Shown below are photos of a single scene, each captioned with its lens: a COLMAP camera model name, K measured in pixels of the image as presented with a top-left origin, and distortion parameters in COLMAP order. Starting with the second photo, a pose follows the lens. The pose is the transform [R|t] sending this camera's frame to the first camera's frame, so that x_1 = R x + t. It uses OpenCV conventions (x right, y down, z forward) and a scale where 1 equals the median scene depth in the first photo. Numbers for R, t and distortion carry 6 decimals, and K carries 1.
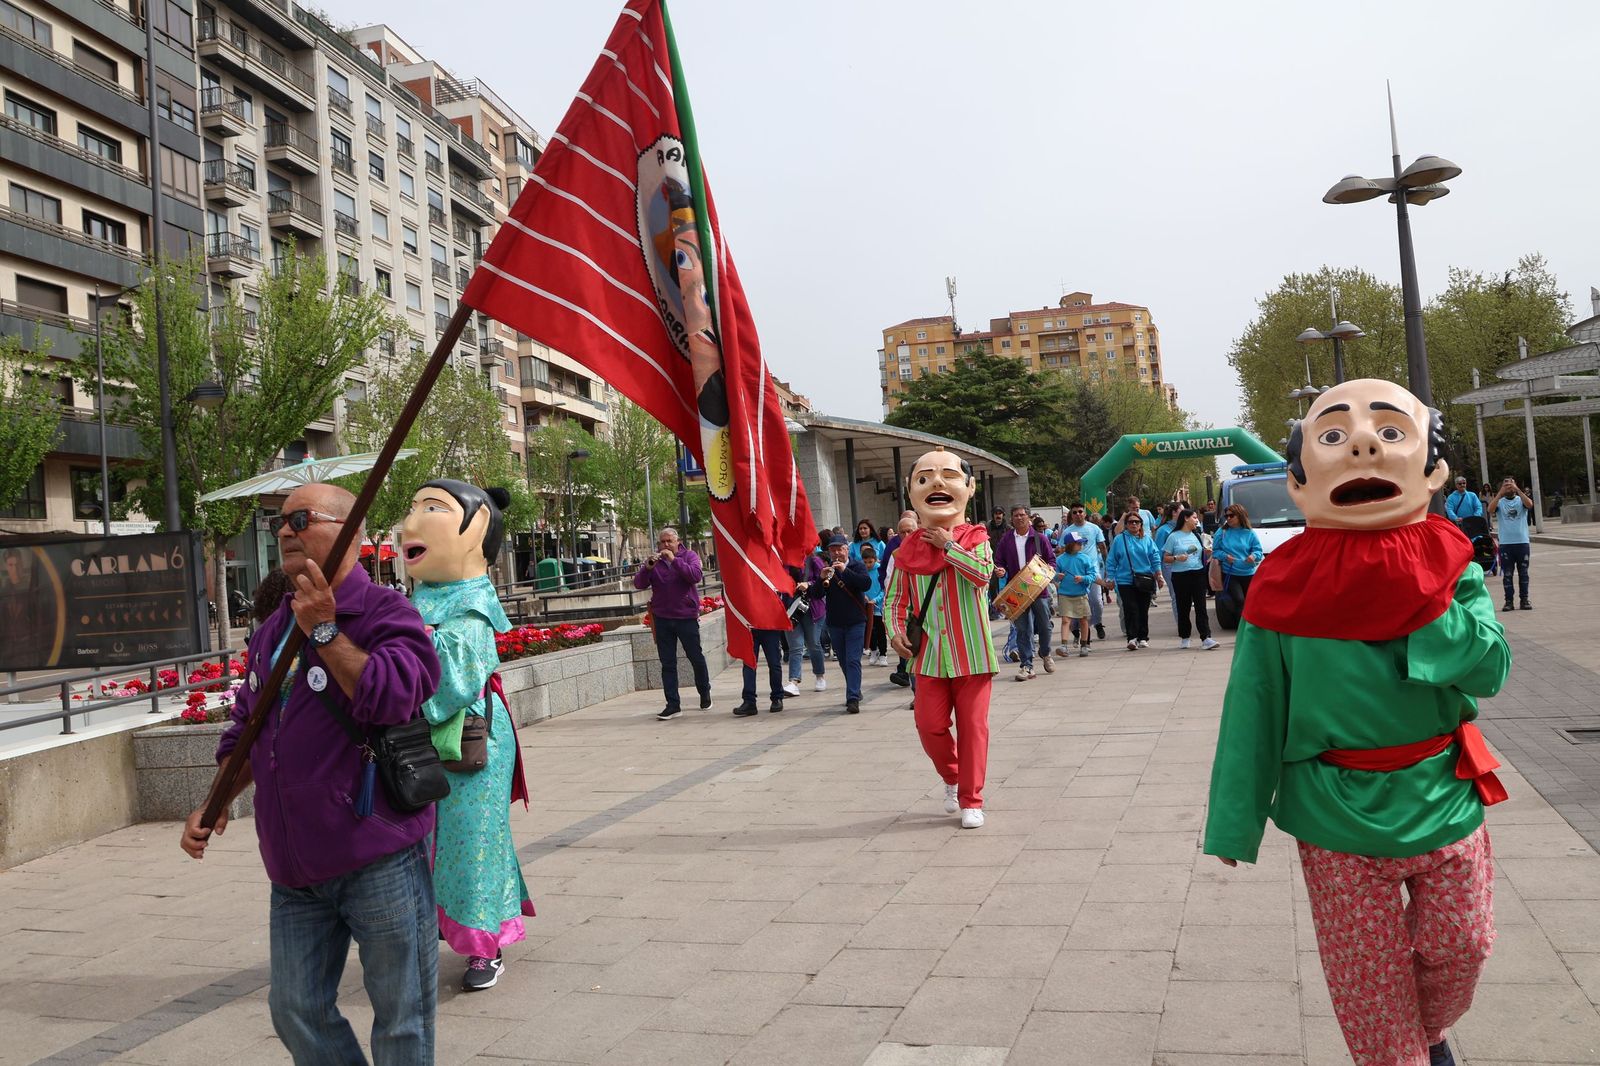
lens RADIAL K [[1369.4, 0, 805.6], [0, 1369.4, 539.9], [0, 0, 1]] dist [-0.149526, 0.123596]
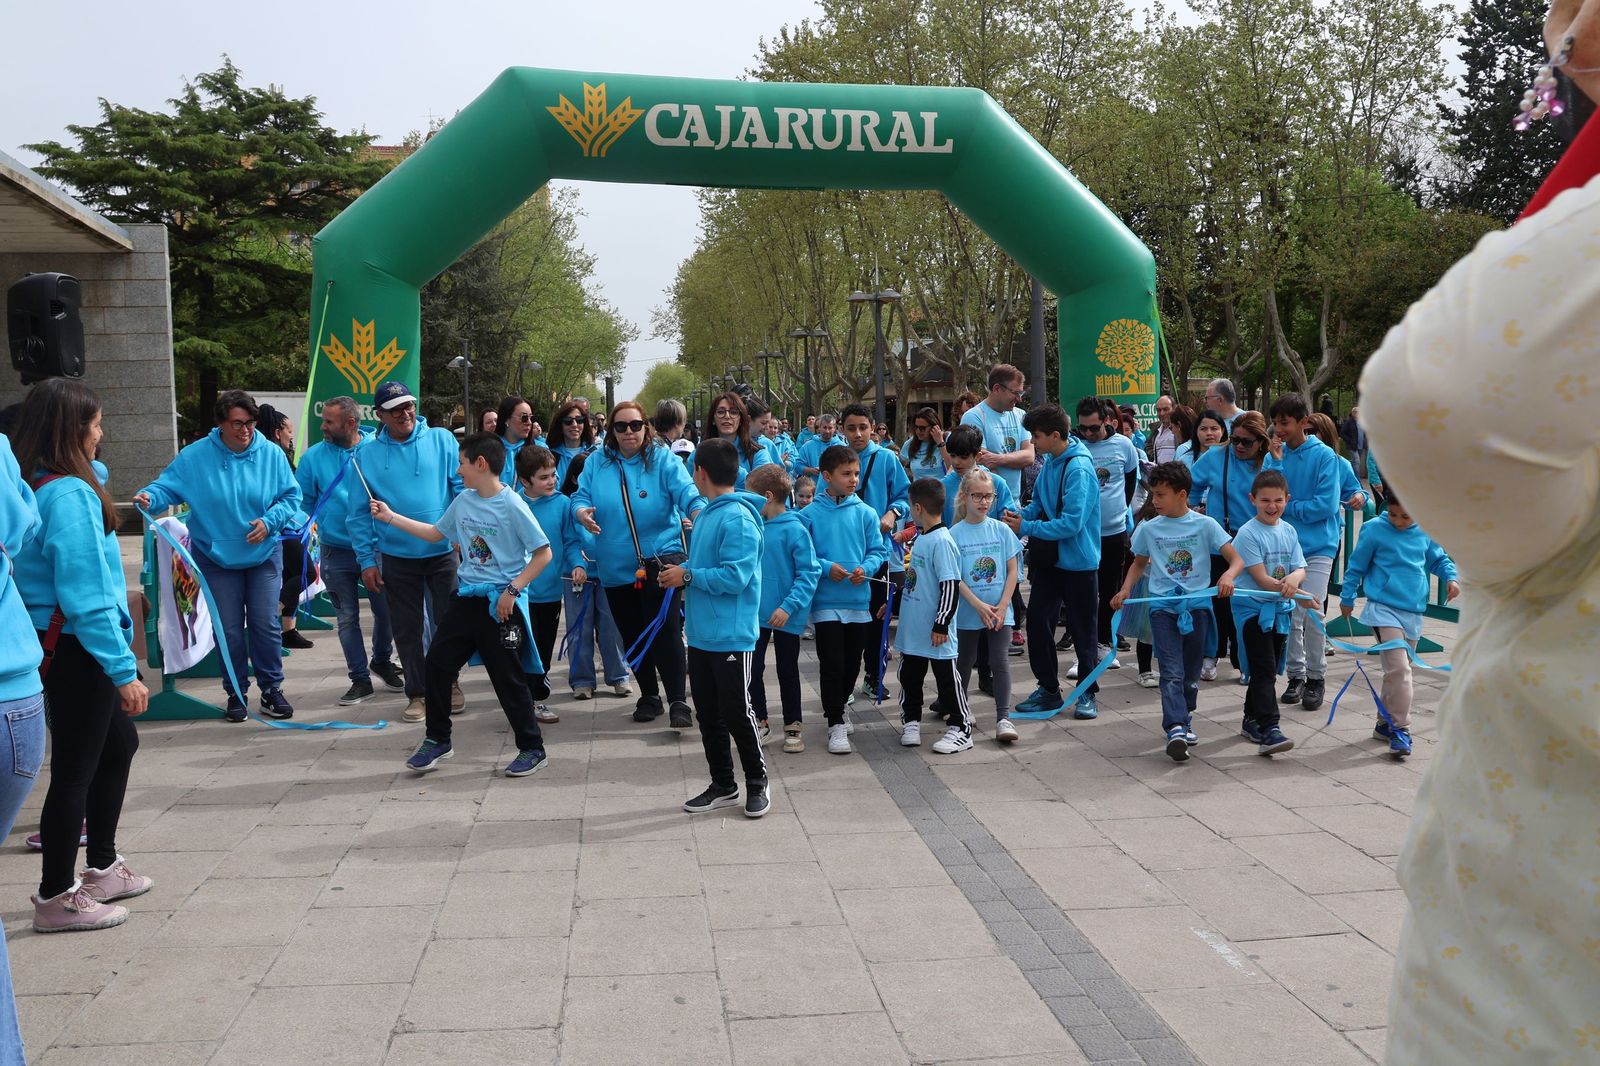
lens RADIAL K [[1335.0, 0, 799.2], [0, 1335.0, 531.9], [0, 0, 1]] dist [-0.152833, 0.114416]
pose [[0.894849, 0.027627, 0.445514, 0.113402], [-0.054017, 0.997450, 0.046644, -0.005451], [-0.443089, -0.065805, 0.894059, 0.485480]]
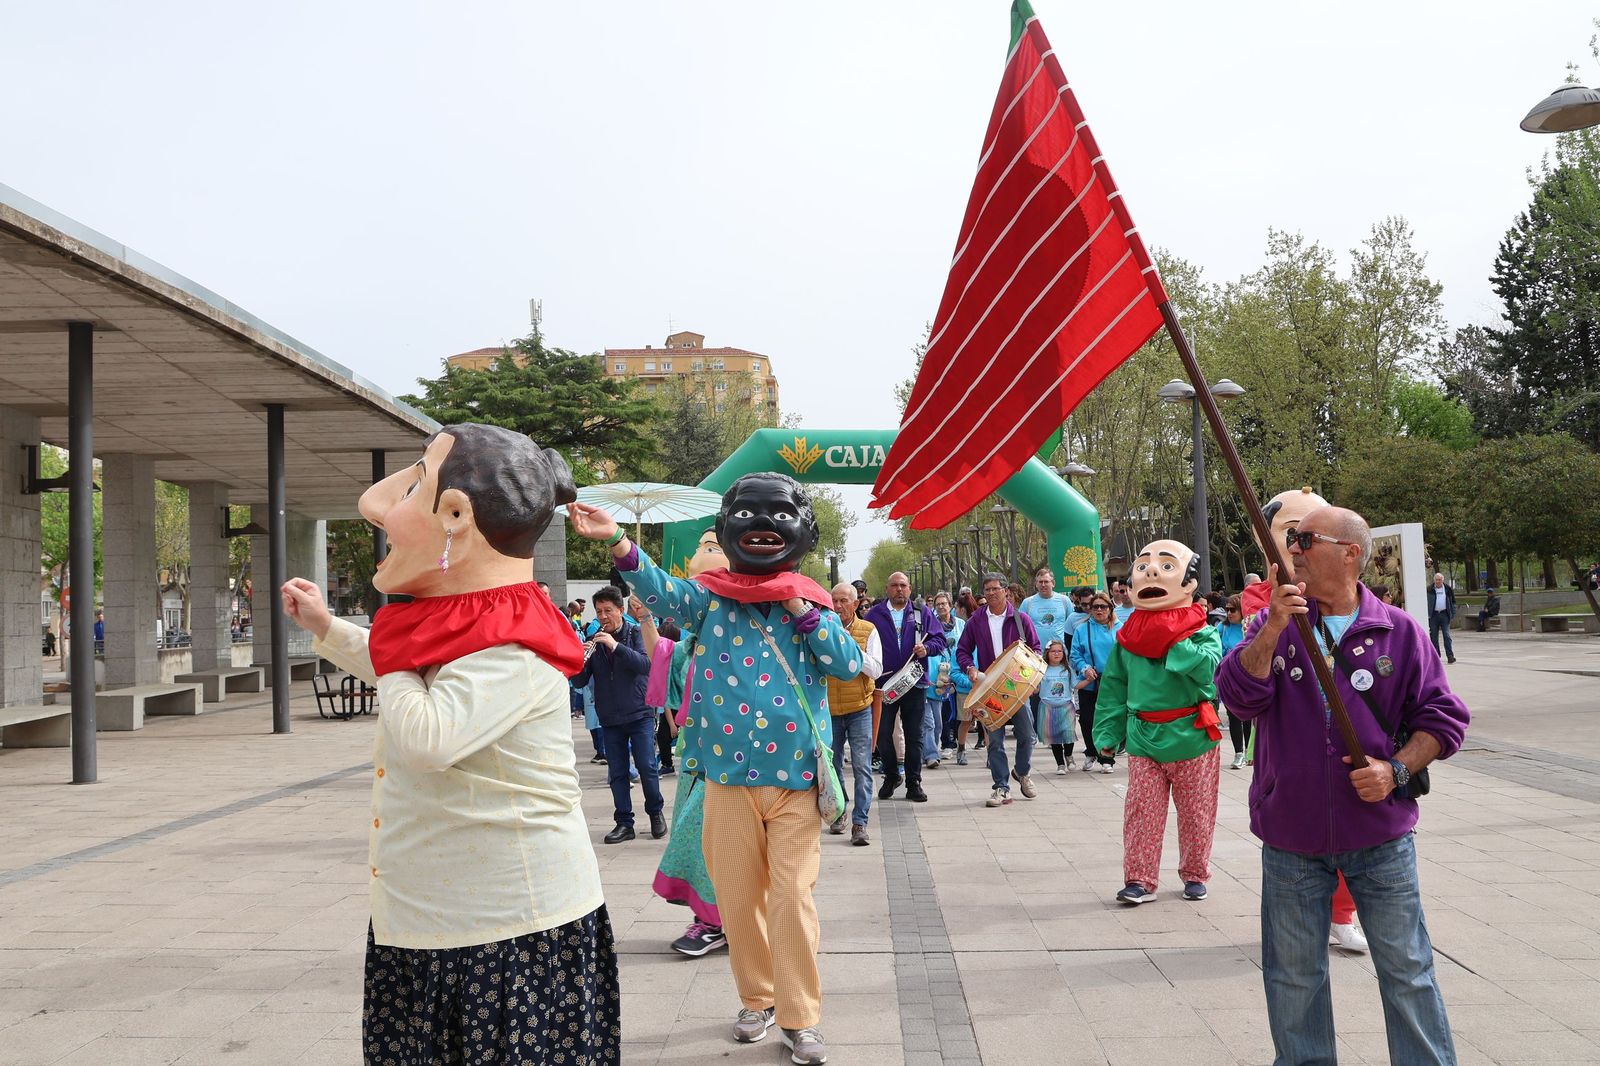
lens RADIAL K [[1369.4, 0, 805.6], [0, 1369.4, 539.9], [0, 0, 1]] dist [-0.149526, 0.123596]
pose [[0.956759, 0.060805, 0.284456, 0.074018], [-0.044149, 0.996934, -0.064608, -0.005279], [-0.287513, 0.049256, 0.956510, 0.343391]]
